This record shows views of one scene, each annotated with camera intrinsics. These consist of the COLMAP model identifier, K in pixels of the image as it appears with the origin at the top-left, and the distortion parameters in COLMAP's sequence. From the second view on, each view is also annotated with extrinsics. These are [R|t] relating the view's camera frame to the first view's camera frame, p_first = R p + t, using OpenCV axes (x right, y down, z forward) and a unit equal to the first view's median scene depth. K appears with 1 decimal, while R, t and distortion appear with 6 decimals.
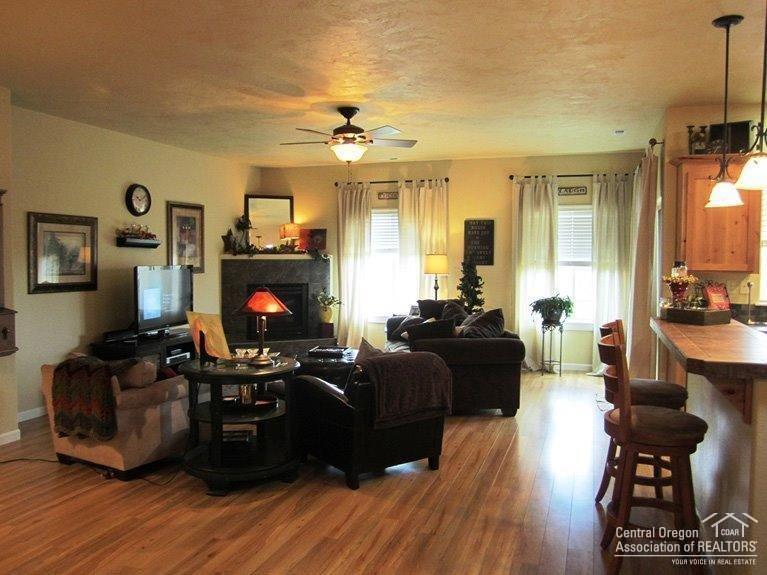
lens RADIAL K [[633.1, 0, 383.5], [0, 633.1, 287.5], [0, 0, 1]] dist [-0.058441, 0.008536]
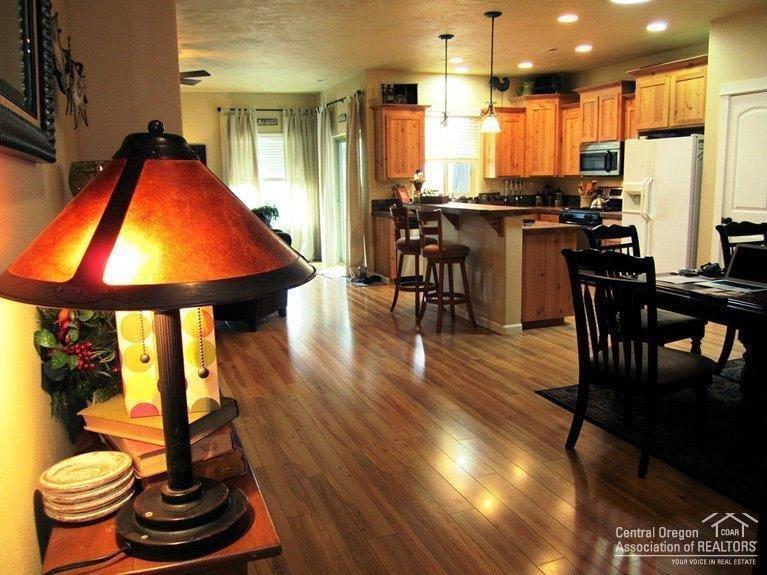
lens RADIAL K [[633.1, 0, 383.5], [0, 633.1, 287.5], [0, 0, 1]] dist [-0.058441, 0.008536]
pose [[0.772294, -0.130256, 0.621767, -0.360856], [0.056581, 0.988967, 0.136903, 0.017392], [-0.632740, -0.070549, 0.771144, -0.160130]]
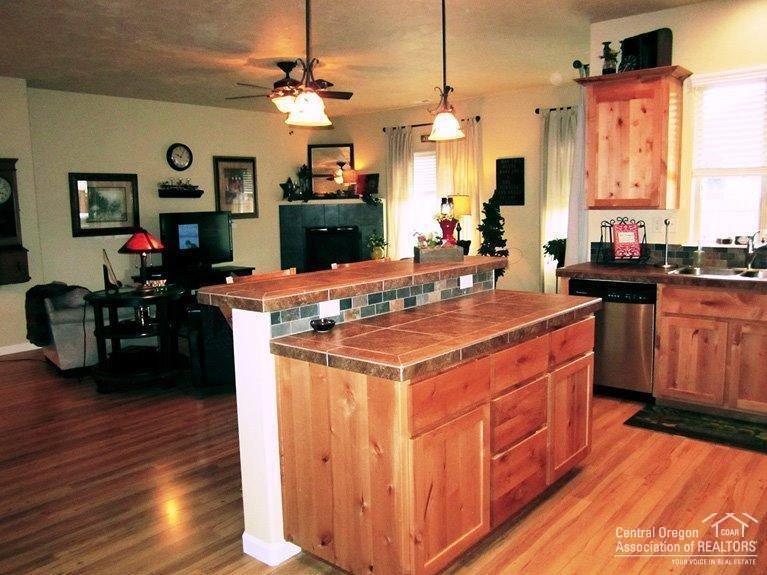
lens RADIAL K [[633.1, 0, 383.5], [0, 633.1, 287.5], [0, 0, 1]] dist [-0.058441, 0.008536]
pose [[0.928372, 0.025220, -0.370796, 0.357673], [0.007347, 0.996255, 0.086156, 0.005625], [0.371580, -0.082709, 0.924709, 0.024716]]
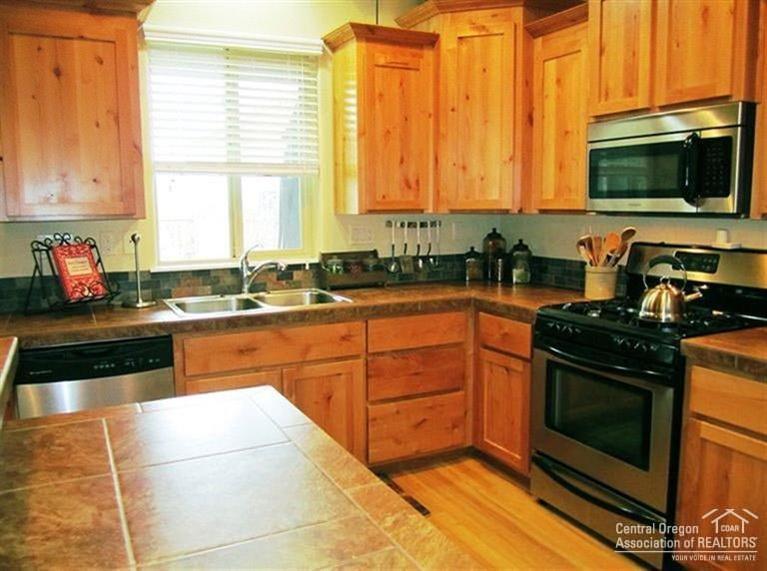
lens RADIAL K [[639.6, 0, 383.5], [0, 639.6, 285.5], [0, 0, 1]] dist [-0.056381, 0.005347]
pose [[0.705190, -0.103428, 0.701434, 0.219205], [0.048934, 0.994044, 0.097378, -0.004316], [-0.707328, -0.034347, 0.706050, 0.275676]]
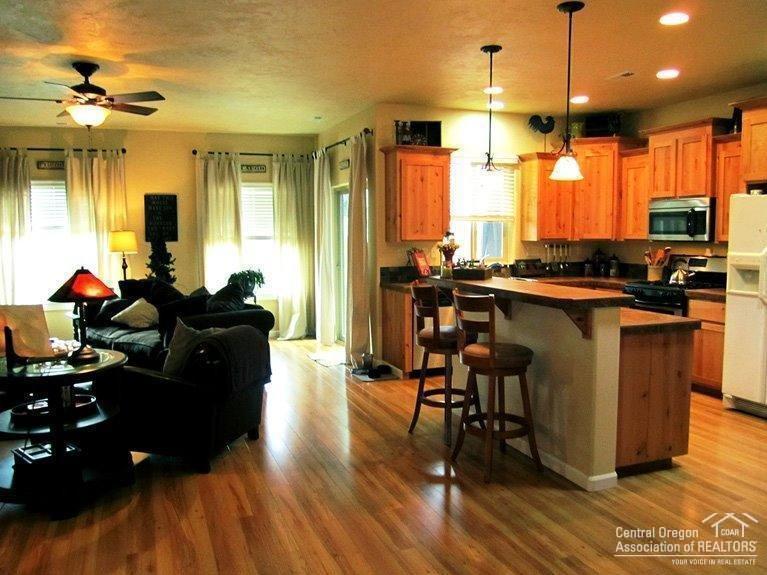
lens RADIAL K [[633.1, 0, 383.5], [0, 633.1, 287.5], [0, 0, 1]] dist [-0.058441, 0.008536]
pose [[0.773037, -0.066741, 0.630840, -0.214005], [0.042978, 0.997675, 0.052886, -0.001494], [-0.632903, -0.013771, 0.774108, 0.042782]]
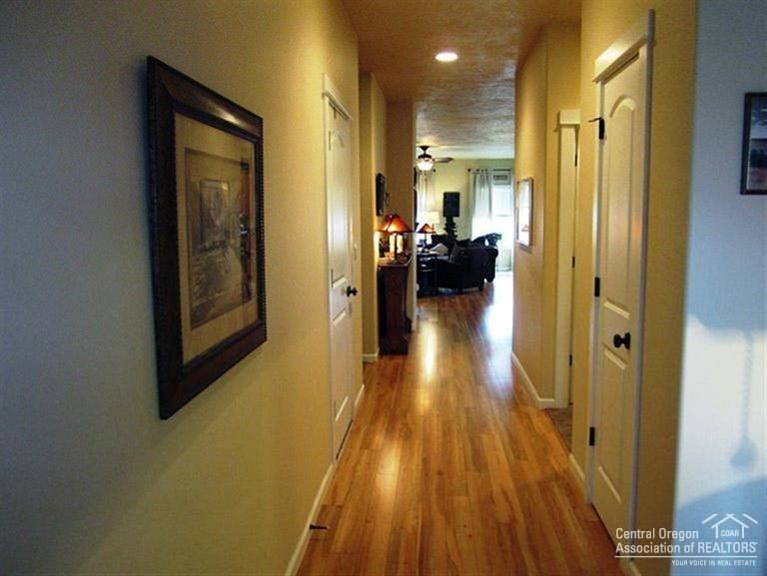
lens RADIAL K [[637.1, 0, 383.5], [0, 637.1, 288.0], [0, 0, 1]] dist [-0.056403, 0.000227]
pose [[0.970827, -0.038819, 0.236617, -0.533719], [0.022718, 0.997260, 0.070396, 0.040286], [-0.238702, -0.062967, 0.969049, -0.844263]]
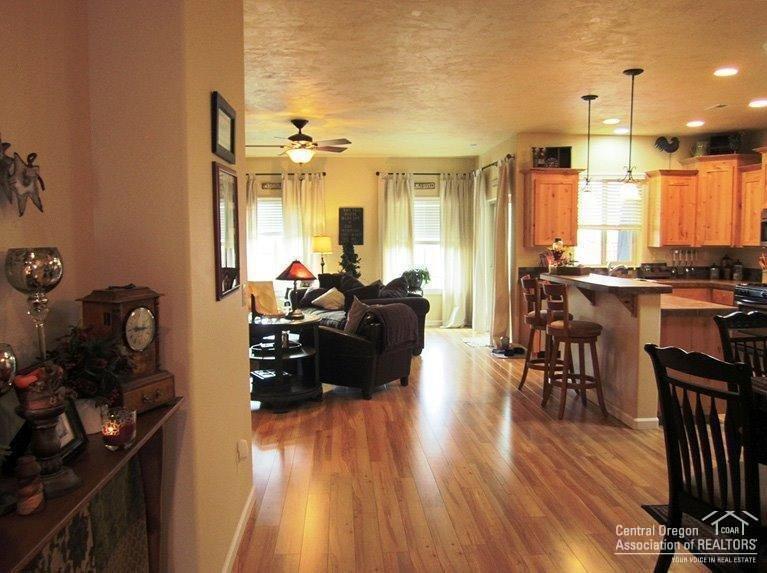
lens RADIAL K [[639.6, 0, 383.5], [0, 639.6, 286.5], [0, 0, 1]] dist [-0.056381, 0.005347]
pose [[0.925531, -0.036815, 0.376879, -0.278987], [0.027454, 0.999167, 0.030182, 0.009994], [-0.377676, -0.017587, 0.925771, -0.178999]]
